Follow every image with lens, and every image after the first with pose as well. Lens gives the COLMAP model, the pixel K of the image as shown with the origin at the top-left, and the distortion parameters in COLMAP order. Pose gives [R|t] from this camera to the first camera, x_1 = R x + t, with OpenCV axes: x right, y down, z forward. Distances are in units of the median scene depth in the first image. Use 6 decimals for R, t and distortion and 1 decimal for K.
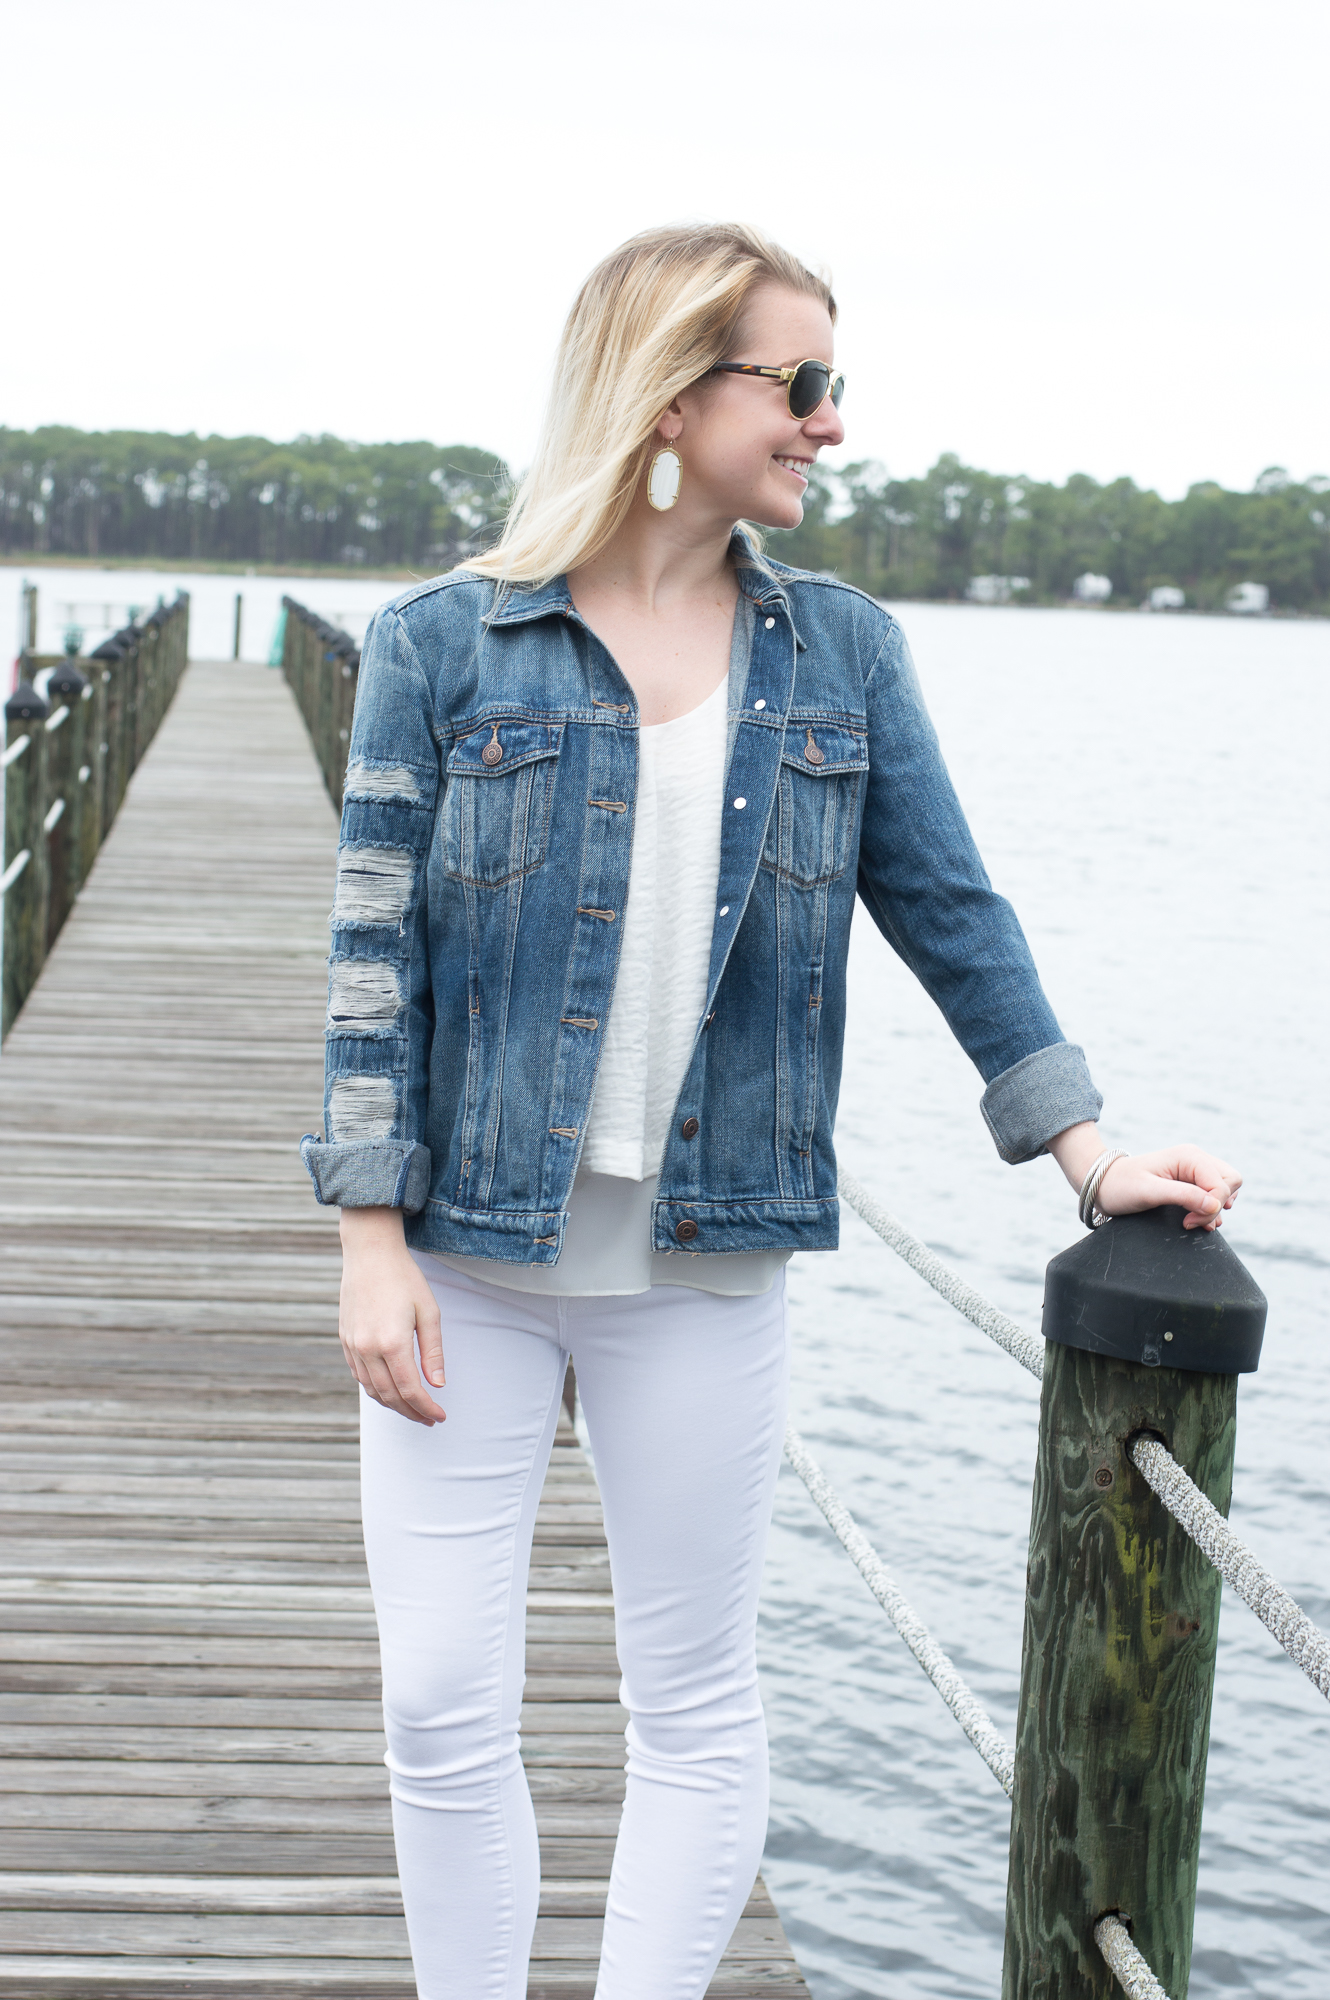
lens RADIAL K [[4672.8, 0, 664.0], [0, 4672.8, 1004.3], [0, 0, 1]] dist [-0.097768, 0.000000]
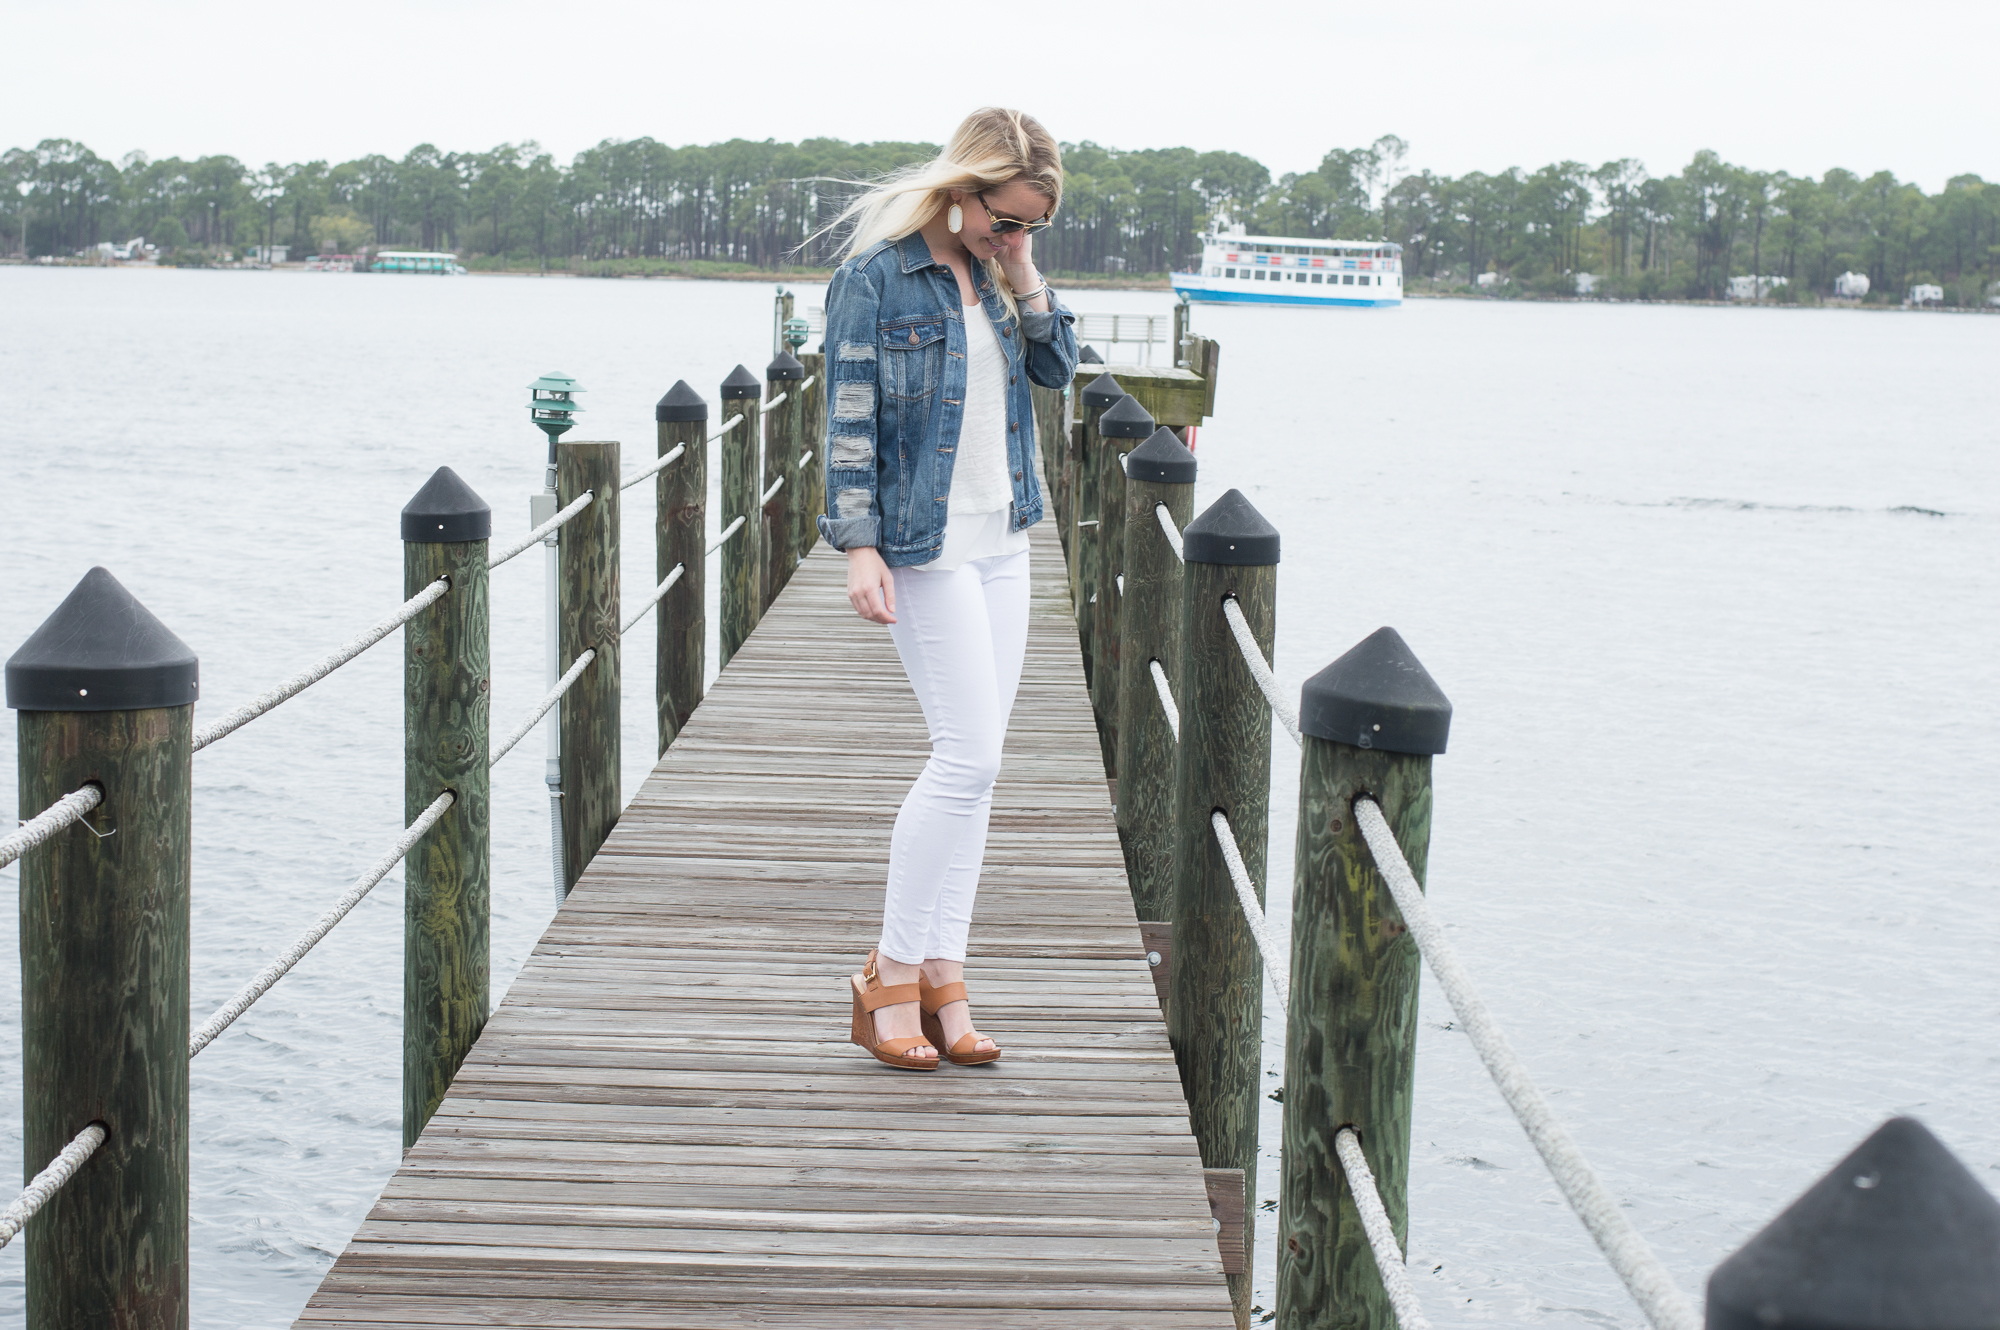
lens RADIAL K [[4672.8, 0, 939.3], [0, 4672.8, 661.3], [0, 0, 1]] dist [-0.097768, 0.000000]
pose [[0.994288, -0.008590, -0.106380, 0.057510], [0.007412, 0.999907, -0.011466, 0.029734], [0.106468, 0.010612, 0.994259, -0.215907]]
